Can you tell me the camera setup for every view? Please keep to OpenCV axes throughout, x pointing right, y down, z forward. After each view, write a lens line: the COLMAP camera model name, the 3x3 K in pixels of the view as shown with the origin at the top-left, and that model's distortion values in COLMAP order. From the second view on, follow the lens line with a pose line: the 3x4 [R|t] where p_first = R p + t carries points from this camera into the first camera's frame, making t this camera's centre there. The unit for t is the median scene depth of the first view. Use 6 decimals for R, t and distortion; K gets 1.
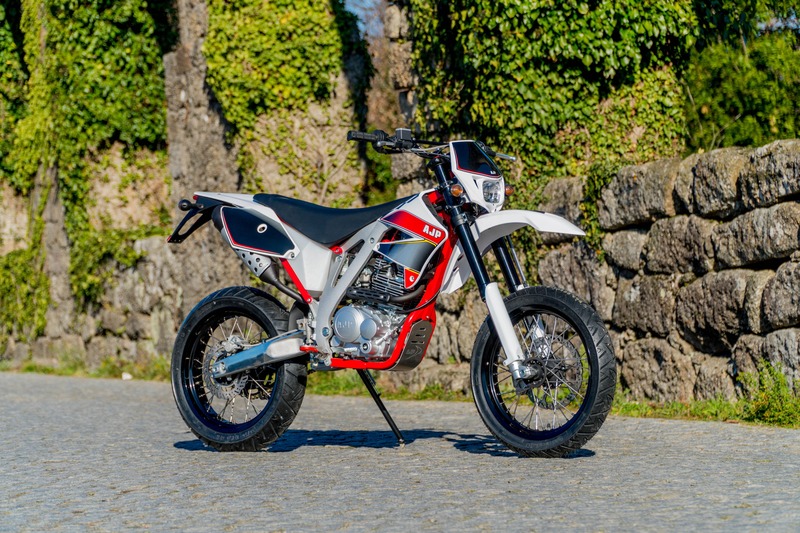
lens RADIAL K [[2887.1, 0, 397.3], [0, 2887.1, 269.1], [0, 0, 1]] dist [0.332525, 0.000000]
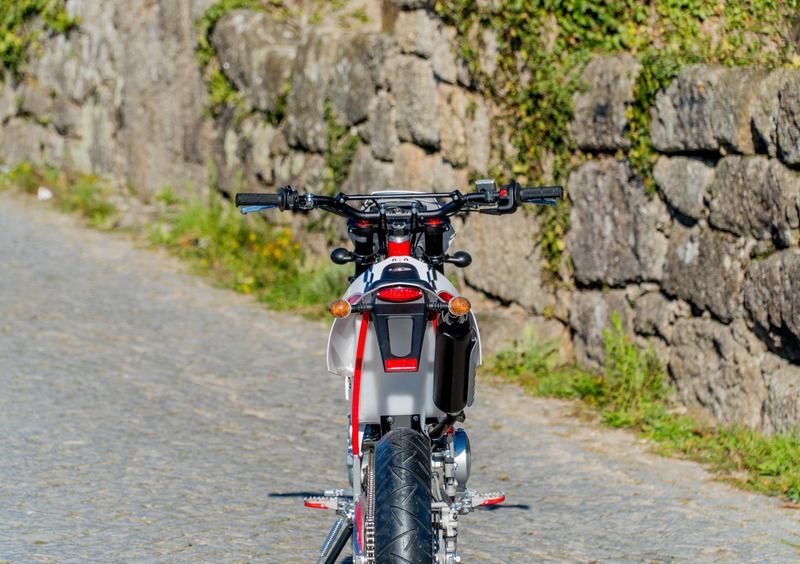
lens RADIAL K [[3911.9, 0, 402.1], [0, 3911.9, 280.7], [0, 0, 1]] dist [0.414698, 0.000000]
pose [[0.998067, 0.056304, -0.026312, 0.033842], [-0.053441, 0.993639, 0.099124, -0.066548], [0.031726, -0.097527, 0.994727, 0.054180]]
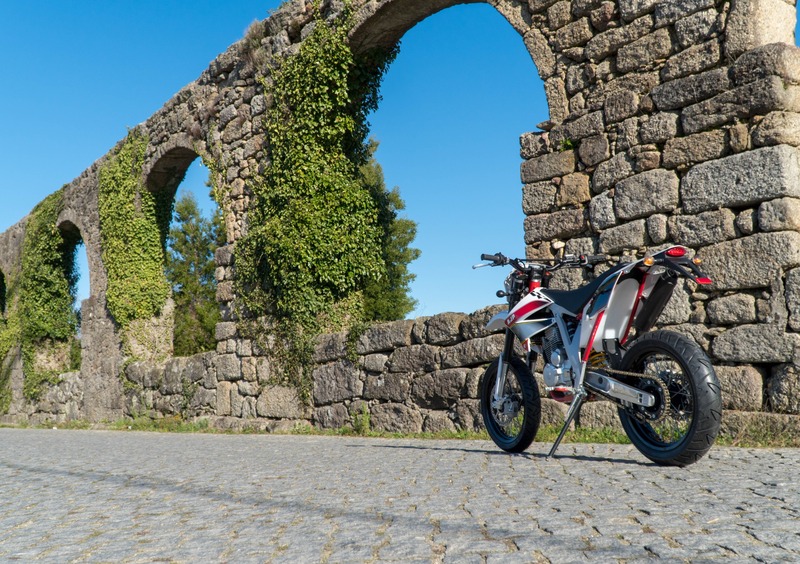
lens RADIAL K [[785.7, 0, 404.0], [0, 785.7, 286.7], [0, 0, 1]] dist [0.008467, 0.000000]
pose [[0.928262, 0.057770, 0.367414, -0.110234], [-0.004577, 0.989563, -0.144028, 0.019994], [-0.371900, 0.132014, 0.918838, 0.394241]]
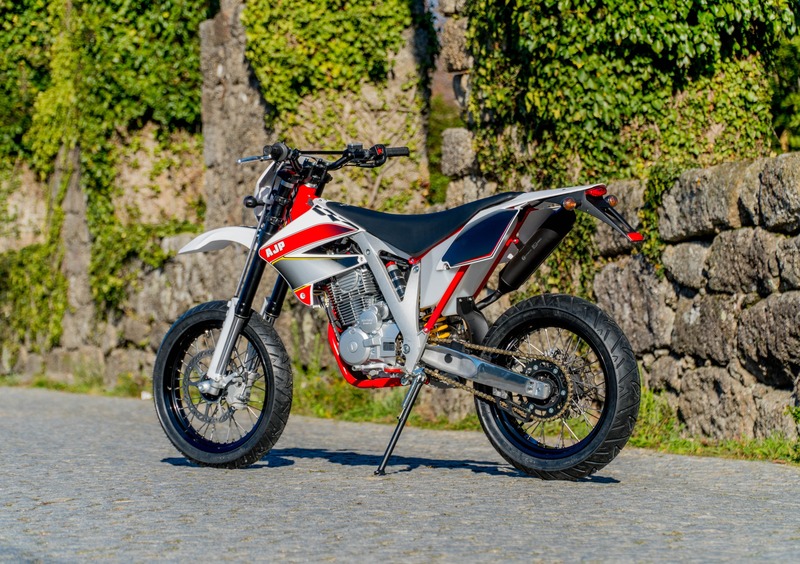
lens RADIAL K [[3520.4, 0, 395.6], [0, 3520.4, 277.0], [0, 0, 1]] dist [0.399979, 0.000000]
pose [[0.998785, 0.032382, -0.037136, 0.027776], [-0.032438, 0.999473, -0.000900, 0.000716], [0.037088, 0.002103, 0.999310, -0.062660]]
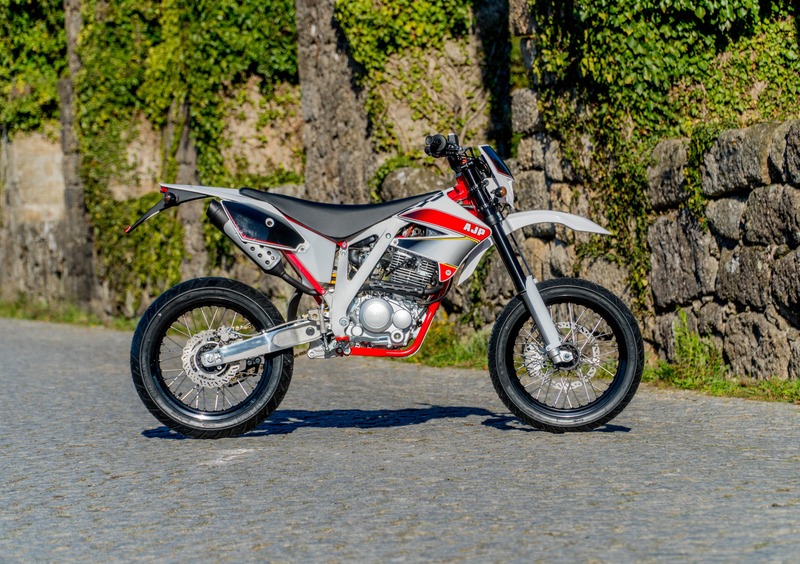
lens RADIAL K [[3520.4, 0, 402.3], [0, 3520.4, 298.6], [0, 0, 1]] dist [0.399979, 0.000000]
pose [[0.997196, -0.000085, -0.074829, 0.053659], [0.002373, 0.999532, 0.030489, -0.014360], [0.074792, -0.030581, 0.996730, -0.146479]]
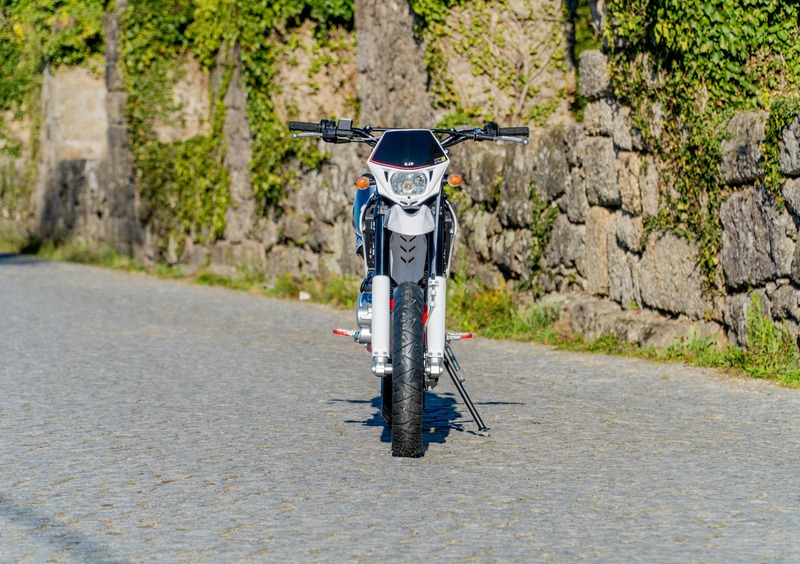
lens RADIAL K [[3602.4, 0, 404.7], [0, 3602.4, 283.2], [0, 0, 1]] dist [0.406648, 0.000000]
pose [[0.995941, 0.027323, -0.085760, 0.046868], [-0.023558, 0.998727, 0.044605, -0.025080], [0.086870, -0.042403, 0.995317, -0.125119]]
